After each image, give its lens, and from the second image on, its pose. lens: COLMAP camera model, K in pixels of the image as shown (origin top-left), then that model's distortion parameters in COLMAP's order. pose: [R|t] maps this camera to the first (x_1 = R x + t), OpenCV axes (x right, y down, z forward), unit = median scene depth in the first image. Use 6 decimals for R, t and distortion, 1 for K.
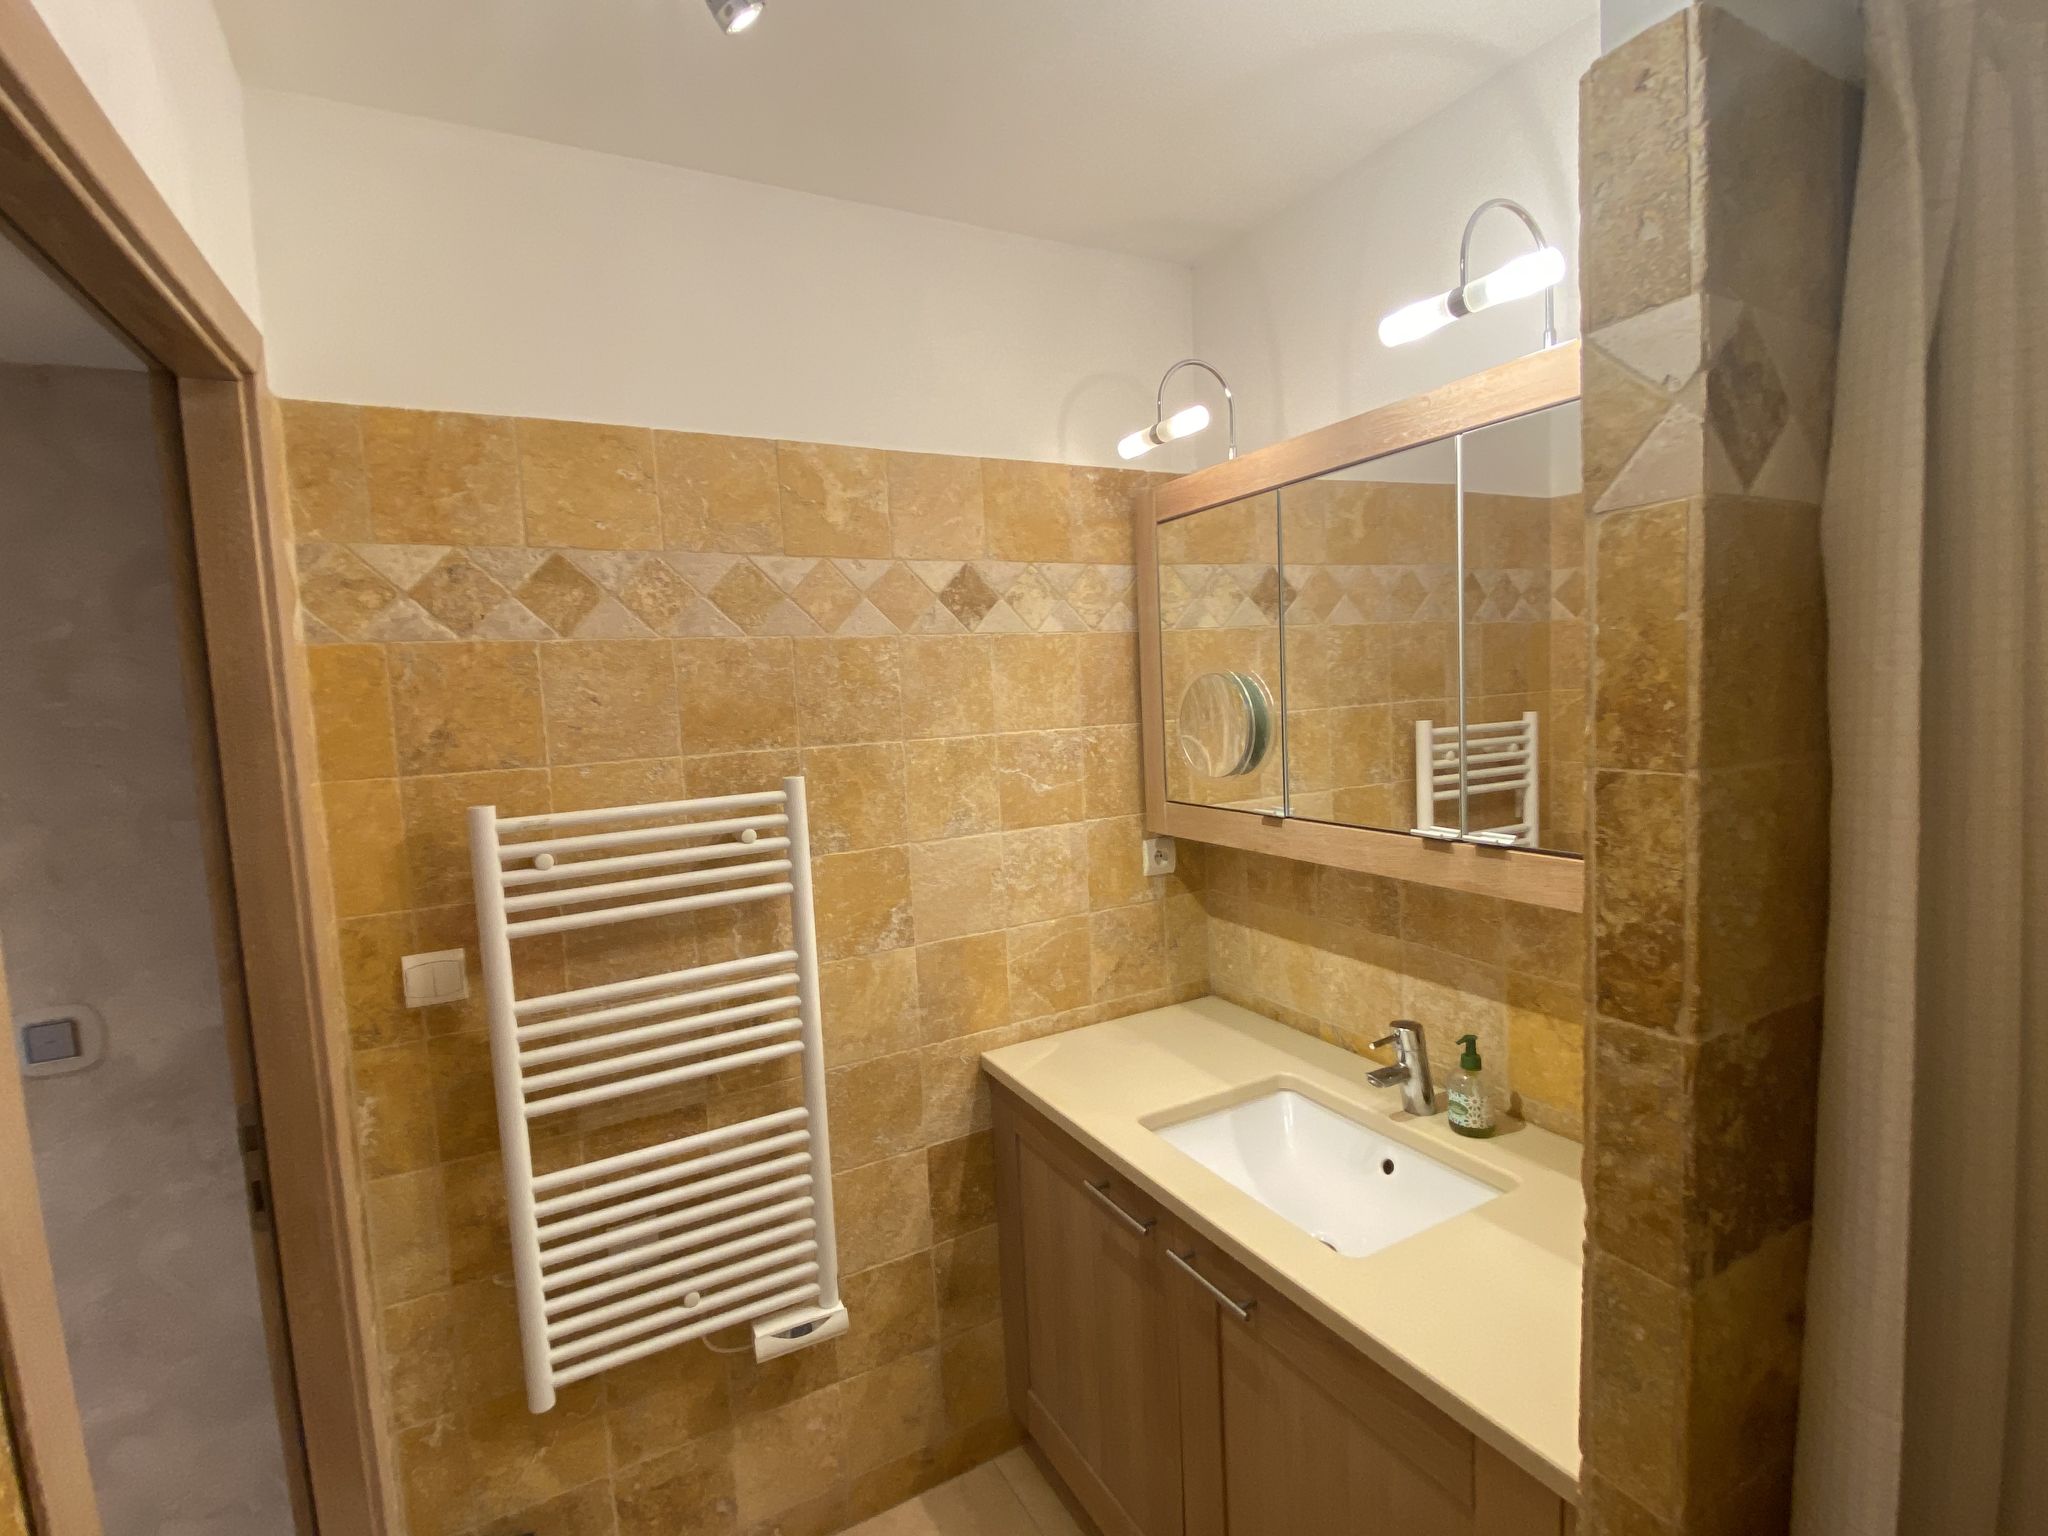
lens RADIAL K [[969.4, 0, 1021.4], [0, 969.4, 769.9], [0, 0, 1]] dist [-0.000355, -0.013787]
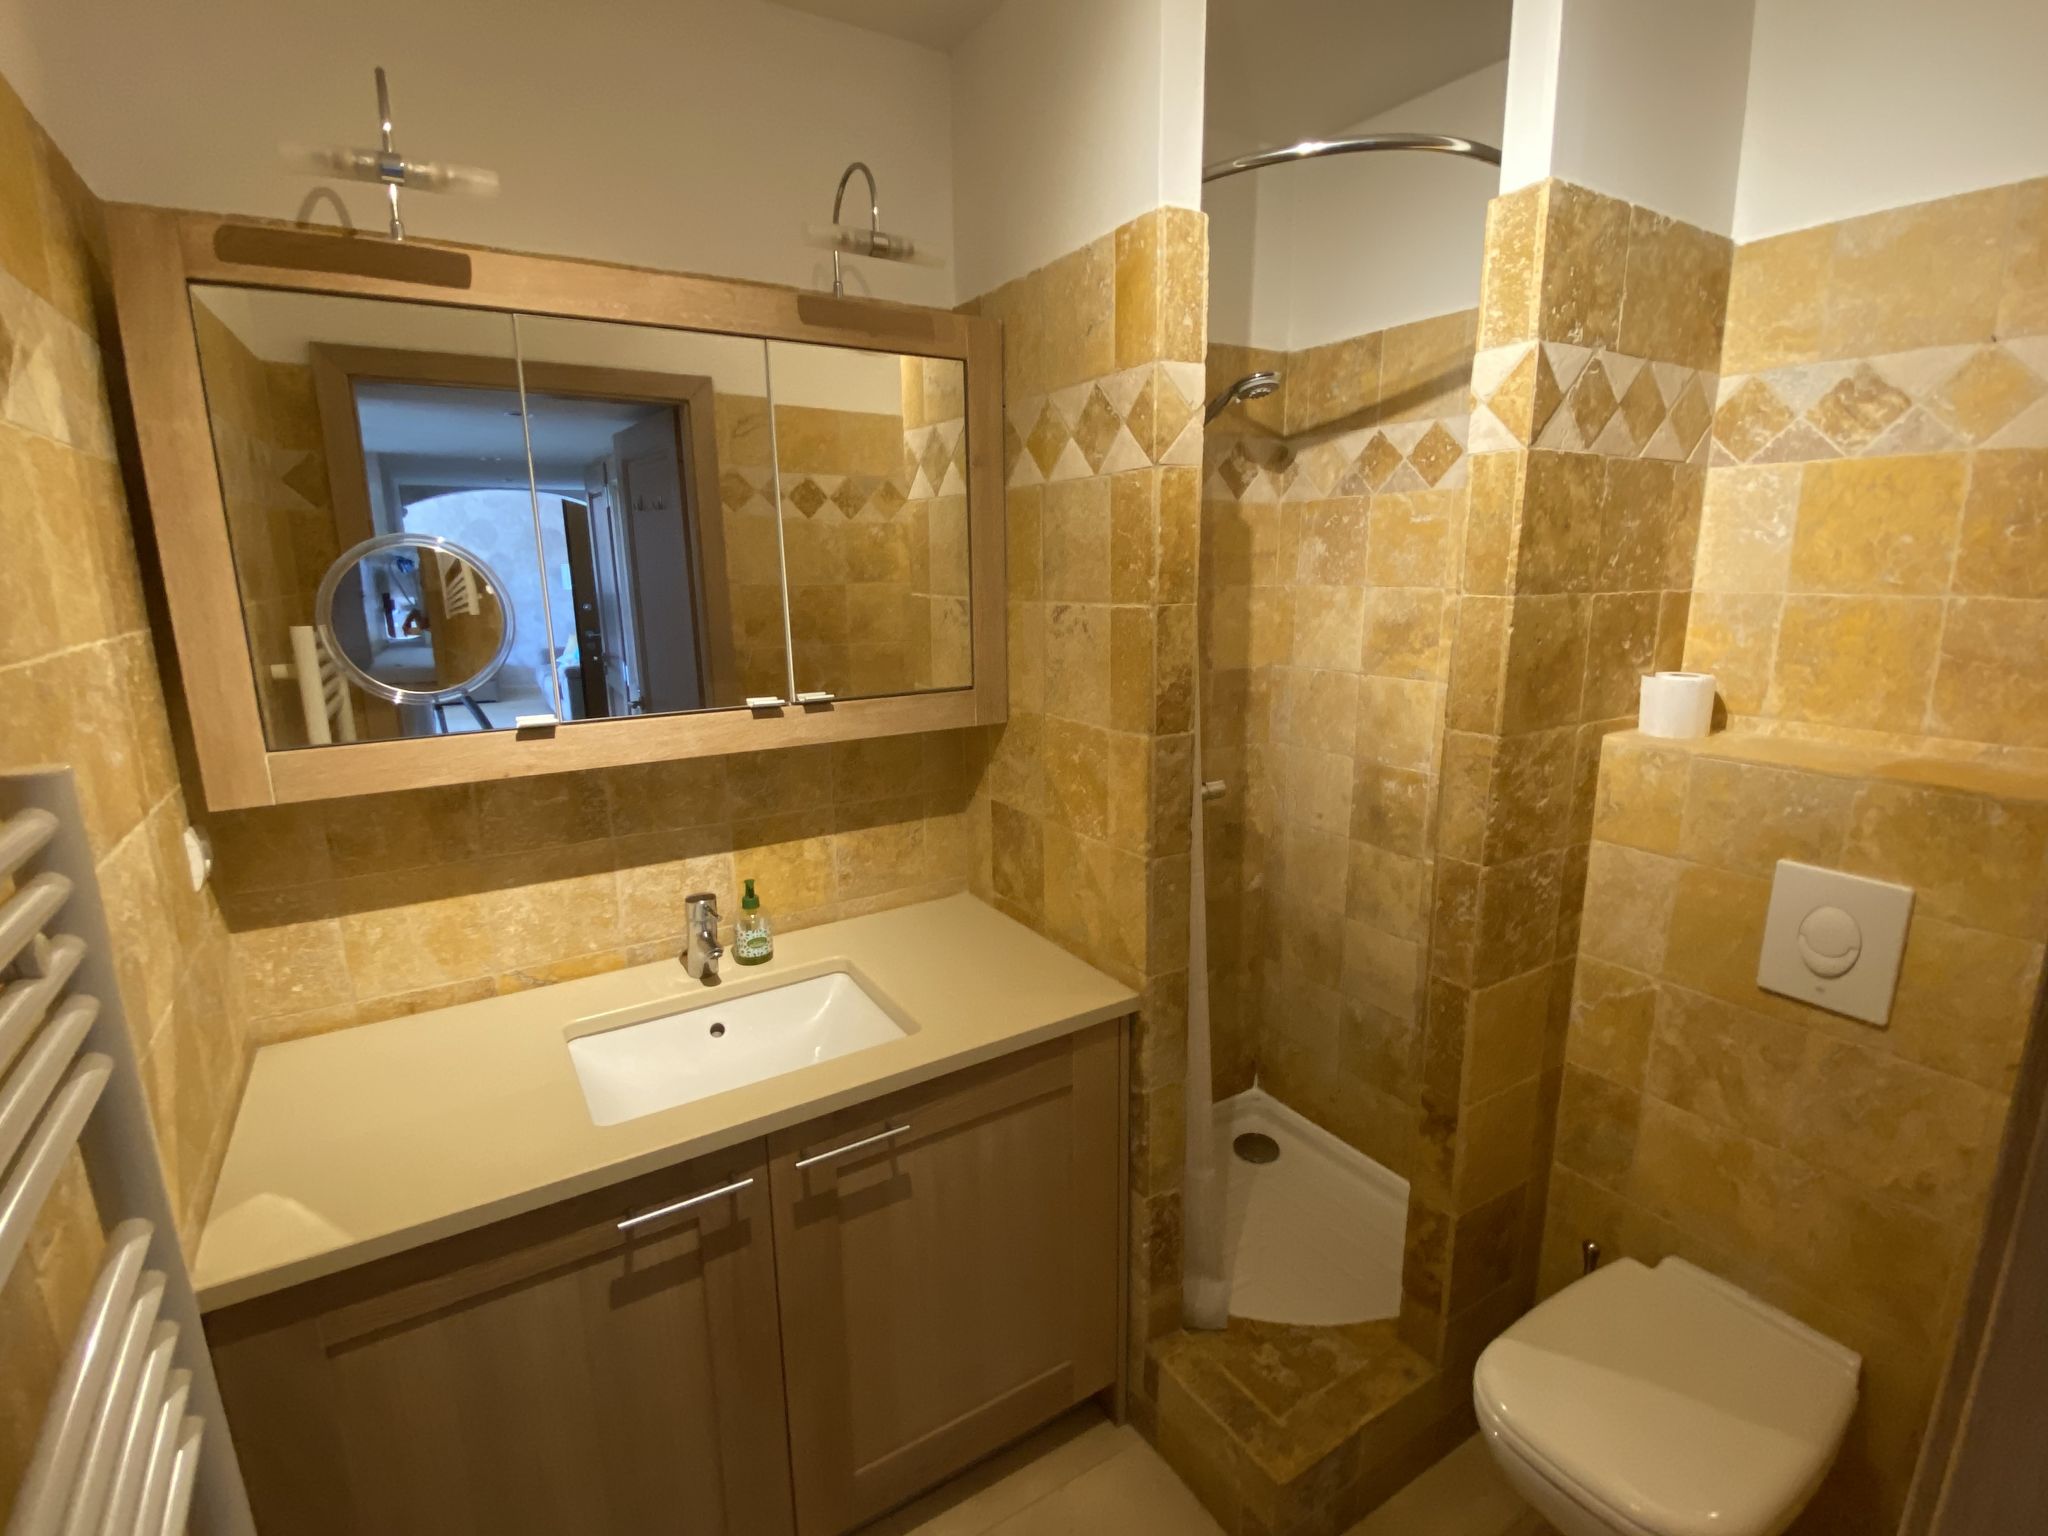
lens RADIAL K [[957.3, 0, 1011.0], [0, 957.3, 773.3], [0, 0, 1]] dist [0.036887, -0.024557]
pose [[-0.062676, -0.174564, 0.982649, -1.262030], [0.103791, 0.978106, 0.180377, -0.046794], [-0.992622, 0.113295, -0.043186, 1.386635]]
